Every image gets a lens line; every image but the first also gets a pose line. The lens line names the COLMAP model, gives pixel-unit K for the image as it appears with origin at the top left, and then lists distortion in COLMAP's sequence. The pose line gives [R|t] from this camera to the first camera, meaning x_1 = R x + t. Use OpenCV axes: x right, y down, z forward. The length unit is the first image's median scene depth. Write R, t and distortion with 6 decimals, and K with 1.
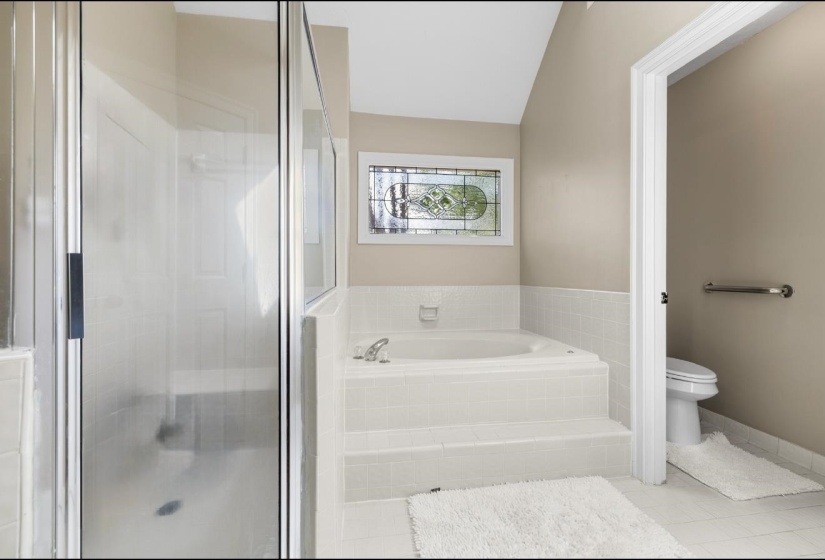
lens RADIAL K [[345.7, 0, 412.2], [0, 345.7, 274.3], [0, 0, 1]] dist [0.000978, 0.000134]
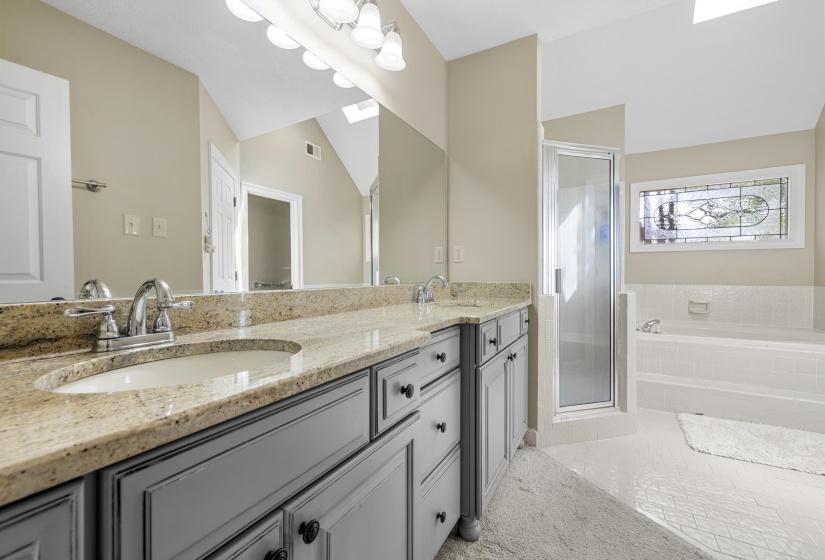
lens RADIAL K [[345.7, 0, 413.6], [0, 345.7, 272.1], [0, 0, 1]] dist [0.000978, 0.000134]
pose [[0.789488, -0.001927, -0.613763, 0.004684], [-0.002950, 0.999972, -0.006933, -0.000072], [0.613759, 0.007284, 0.789460, -0.560450]]
